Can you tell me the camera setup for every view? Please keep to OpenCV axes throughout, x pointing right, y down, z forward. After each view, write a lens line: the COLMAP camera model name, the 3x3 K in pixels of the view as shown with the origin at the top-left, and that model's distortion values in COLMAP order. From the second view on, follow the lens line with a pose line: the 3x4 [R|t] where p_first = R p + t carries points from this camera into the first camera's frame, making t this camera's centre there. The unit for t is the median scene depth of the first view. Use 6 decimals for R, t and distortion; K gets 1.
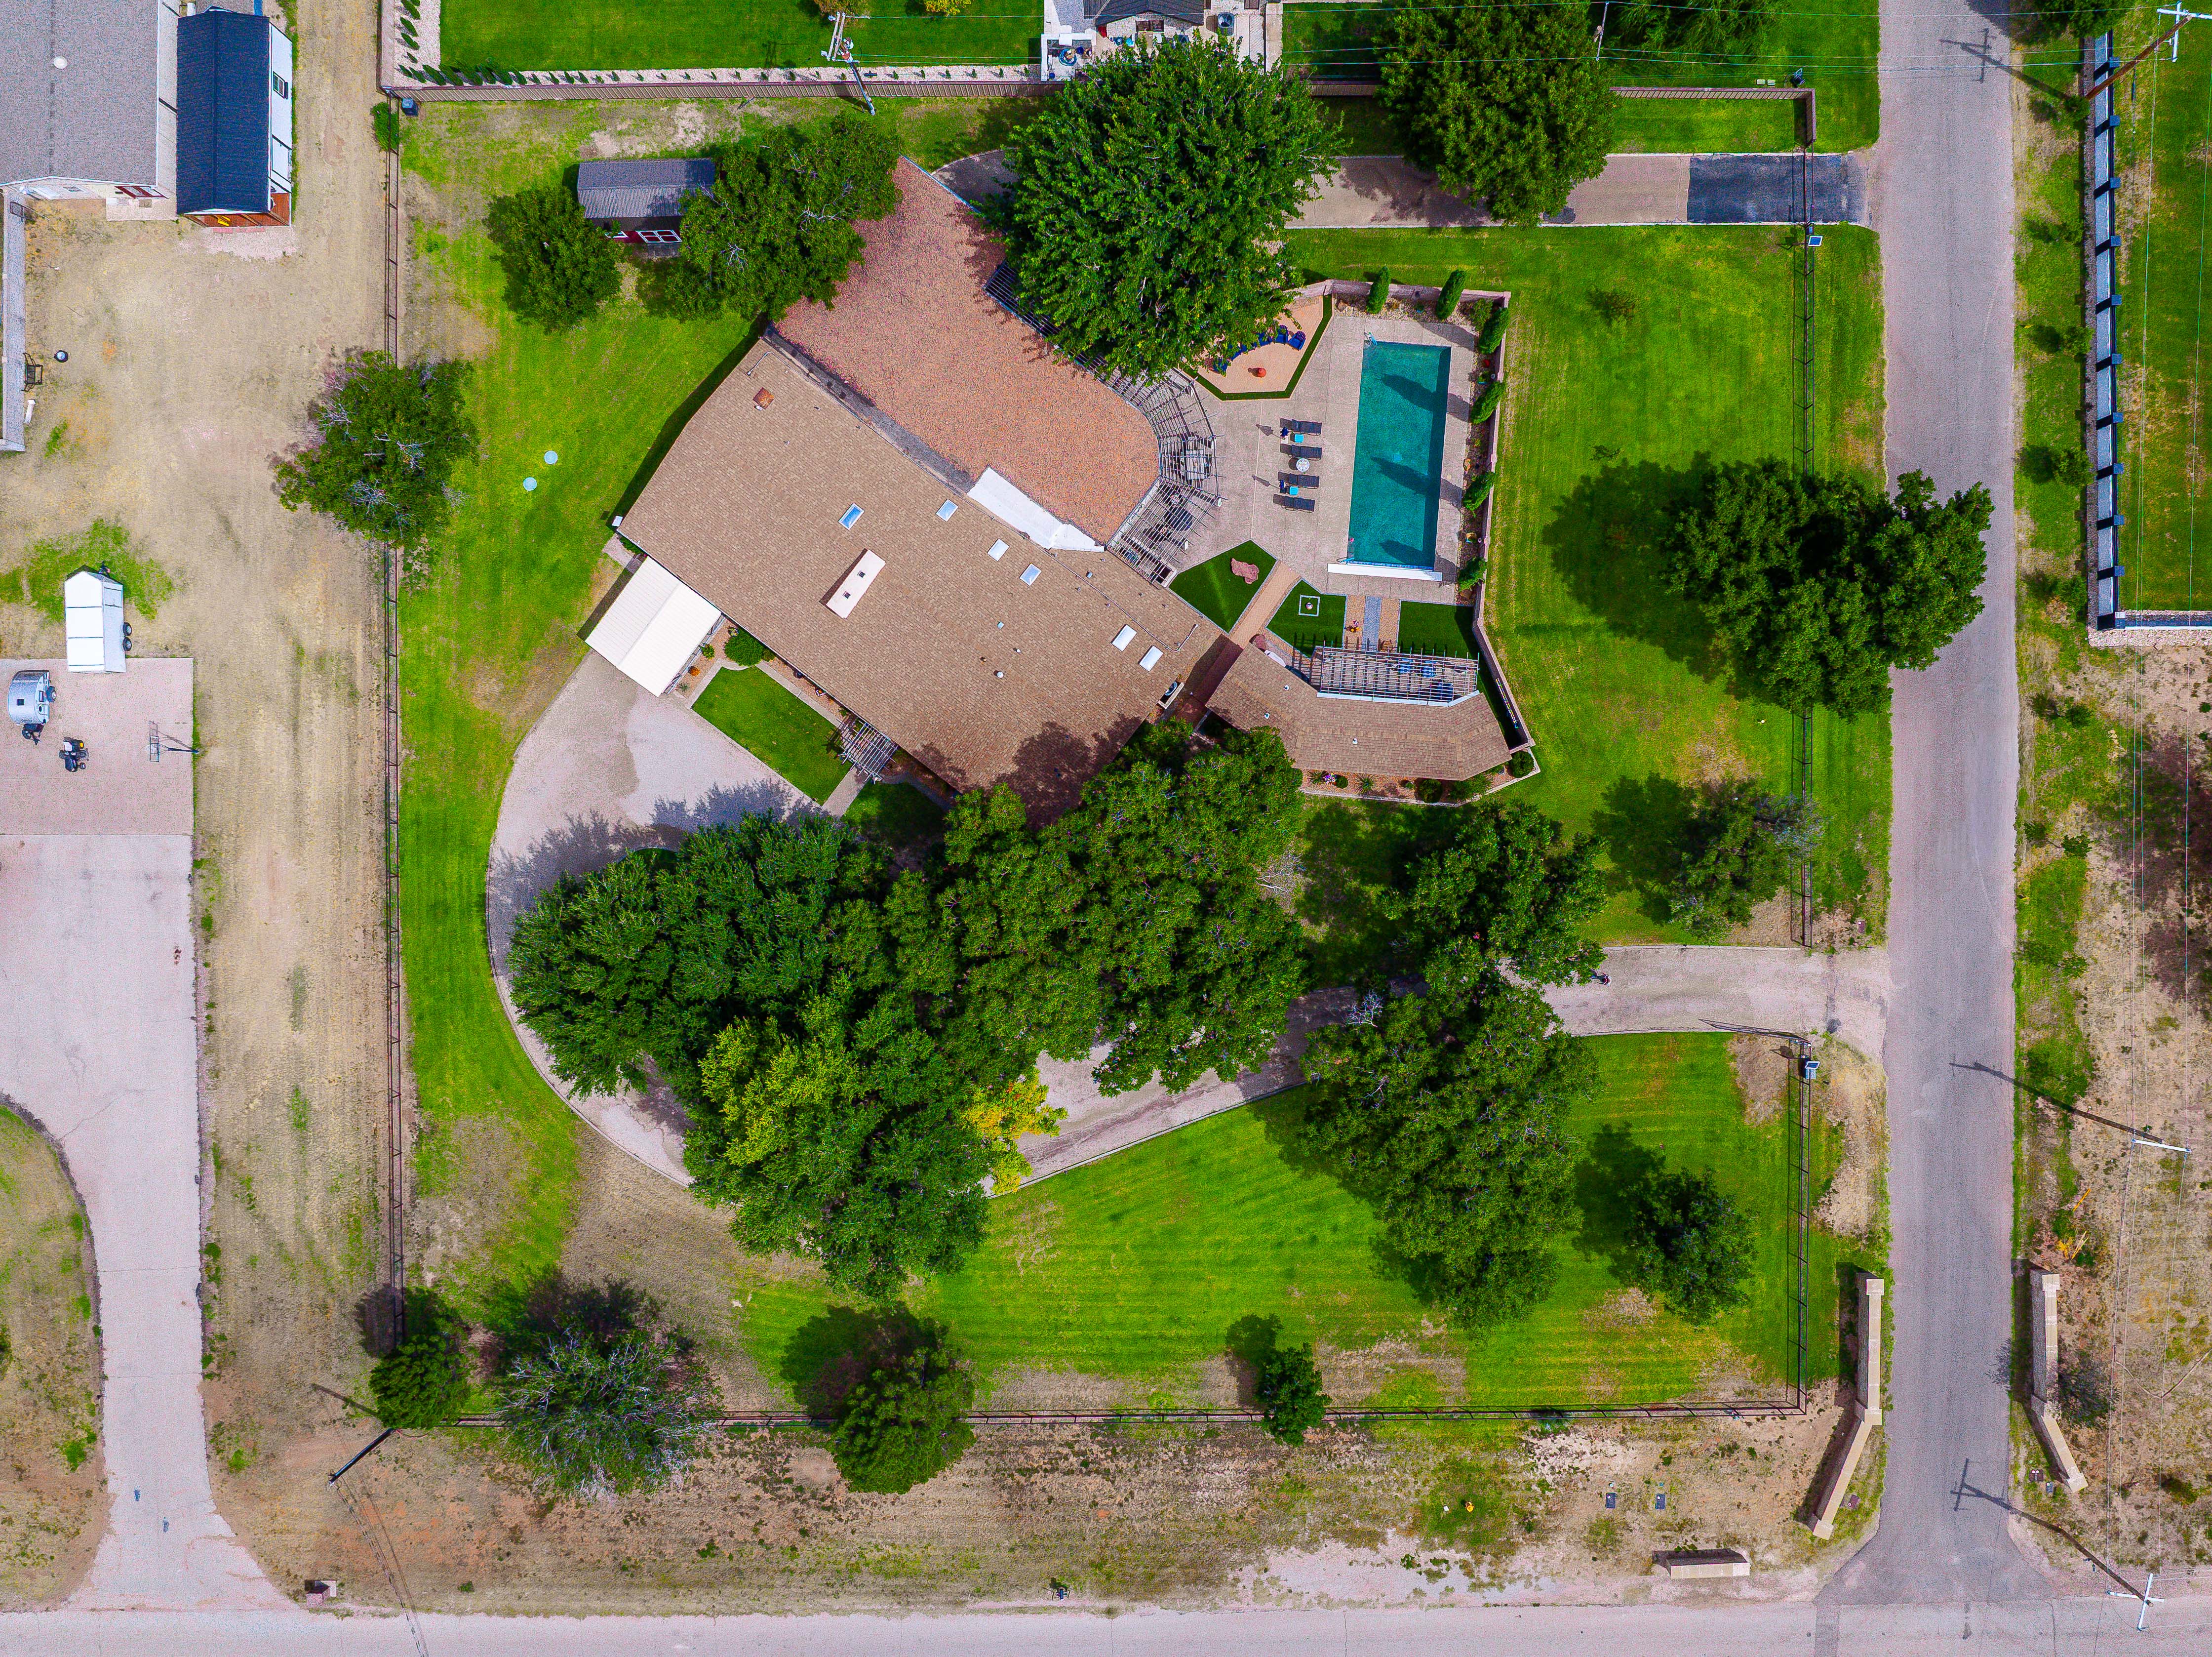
lens RADIAL K [[1683.4, 0, 1158.1], [0, 1683.4, 849.0], [0, 0, 1]] dist [-0.034015, 0.003167]
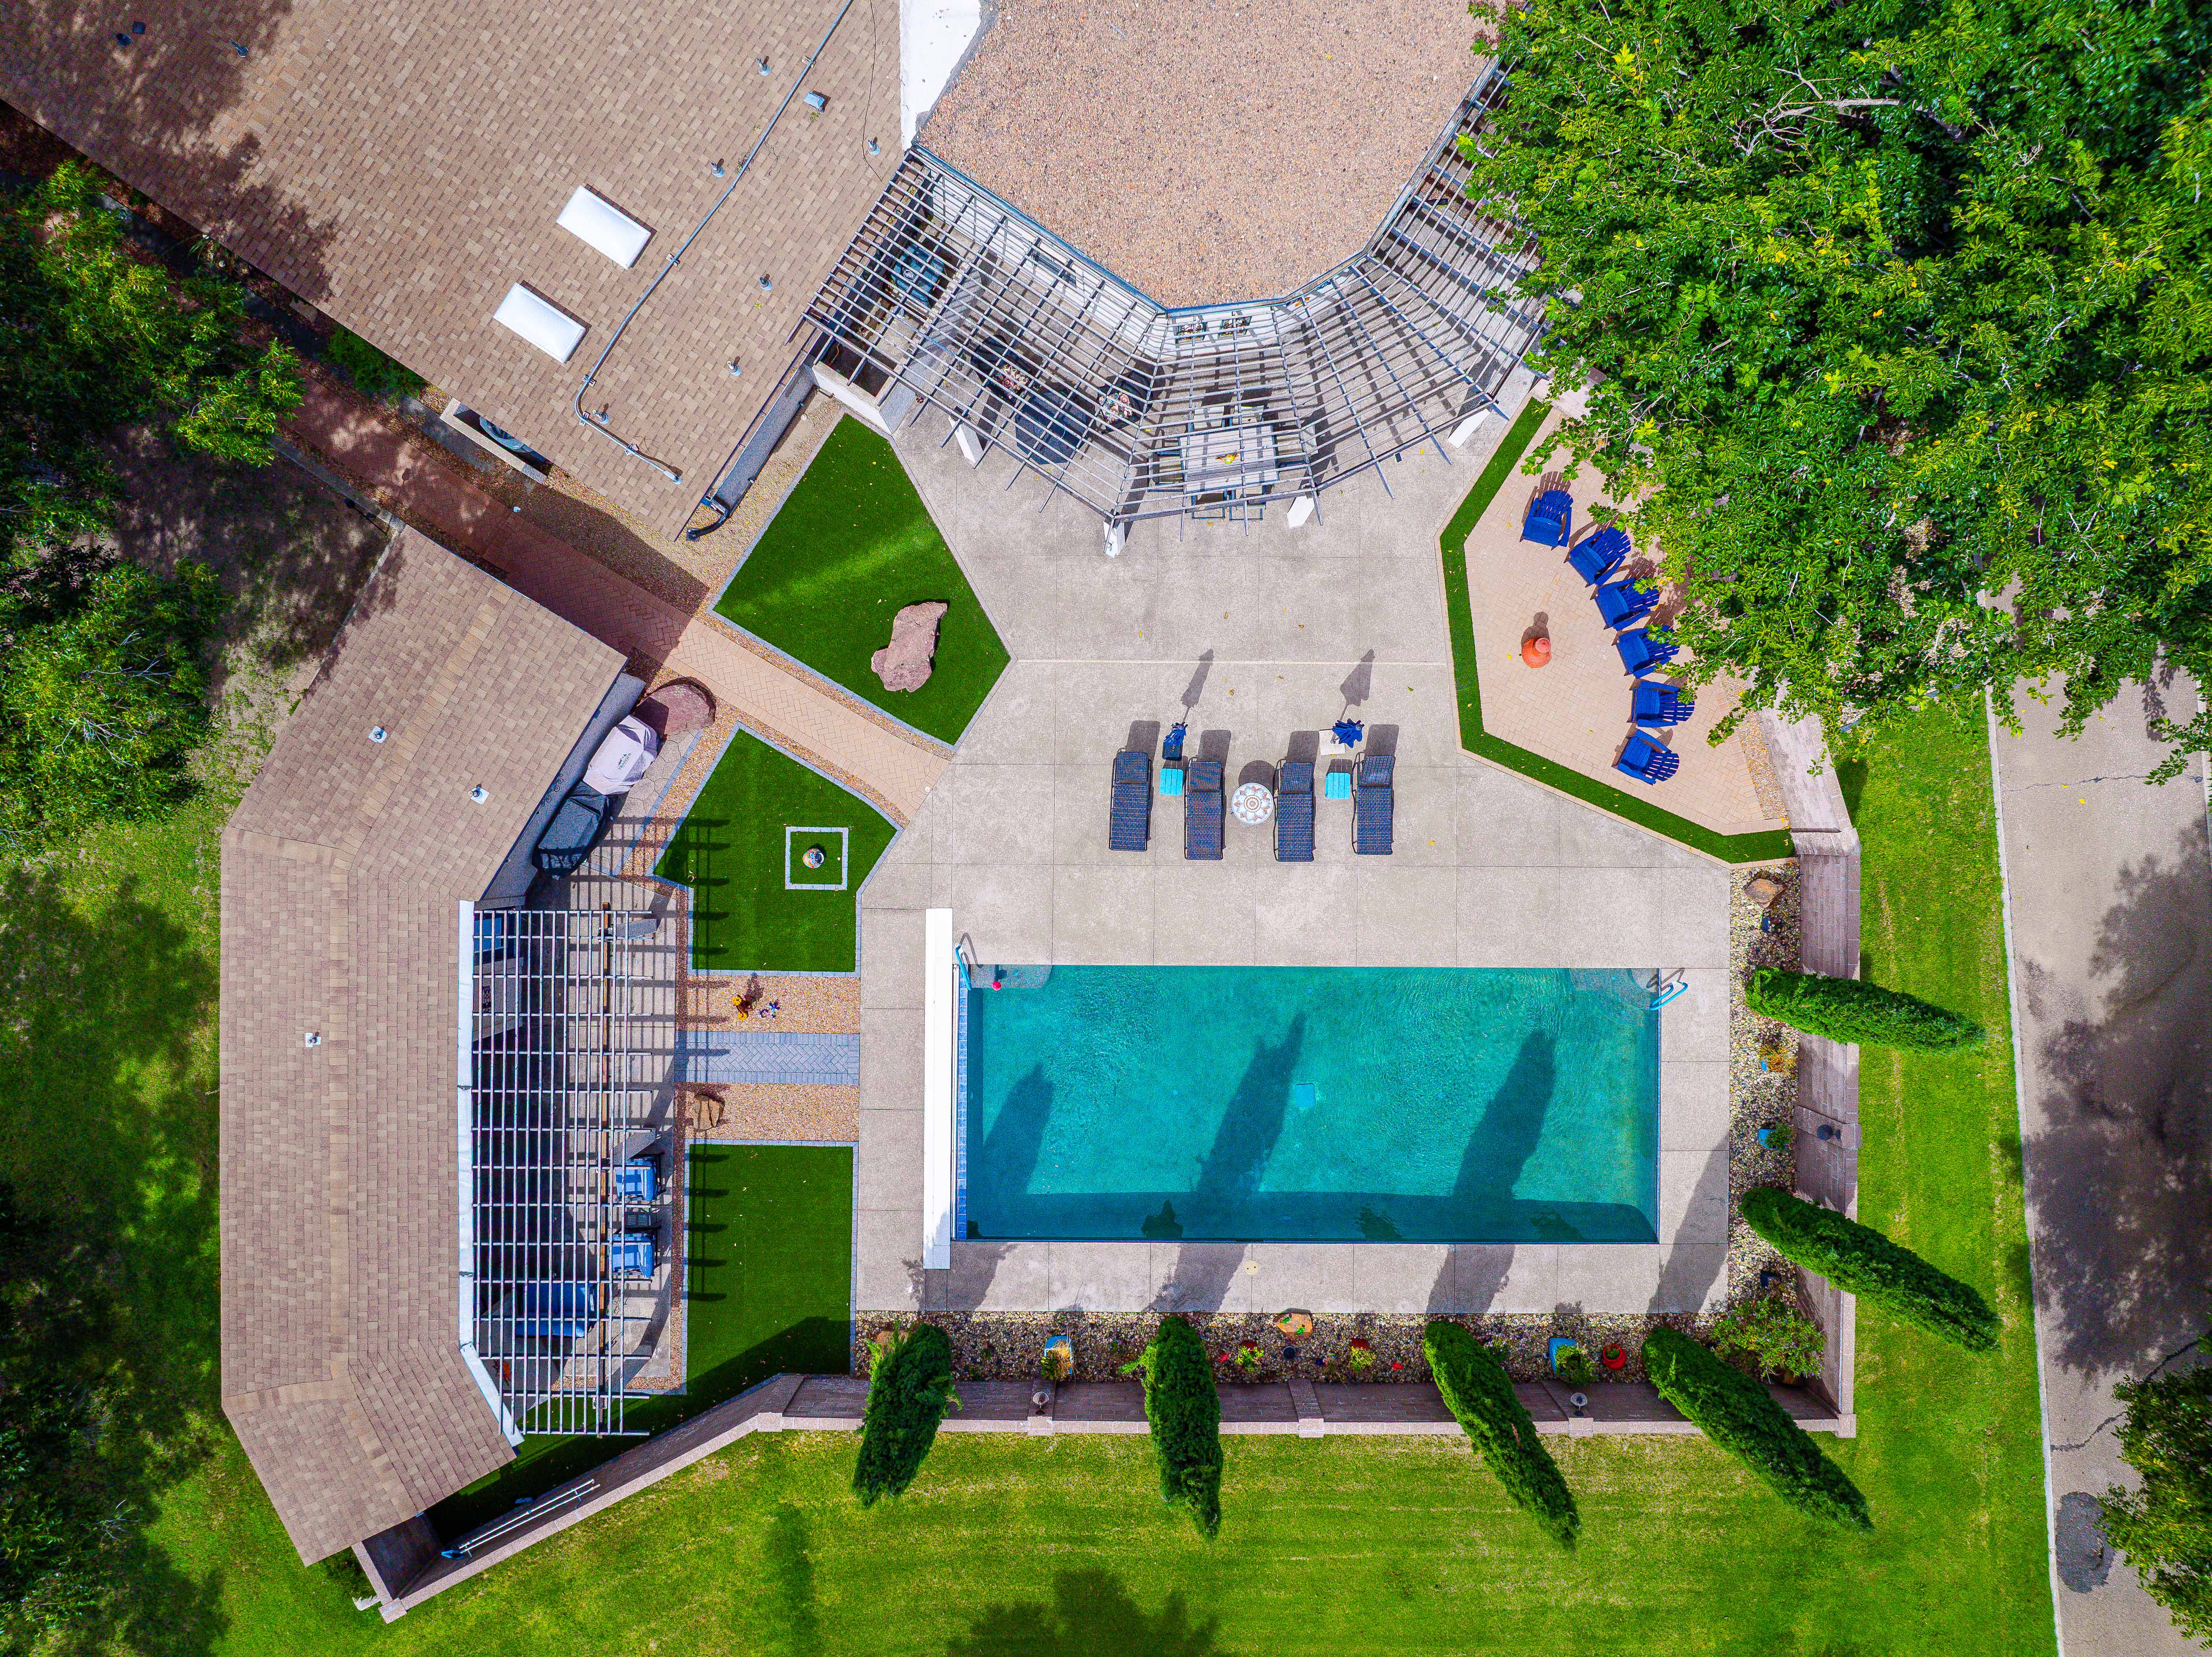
lens RADIAL K [[1683.3, 0, 1099.2], [0, 1683.3, 828.7], [0, 0, 1]] dist [-0.034015, 0.003167]
pose [[0.072641, 0.997290, 0.011690, 0.084713], [-0.996981, 0.072931, -0.026647, -0.190396], [-0.027427, -0.009719, 0.999577, 0.684017]]
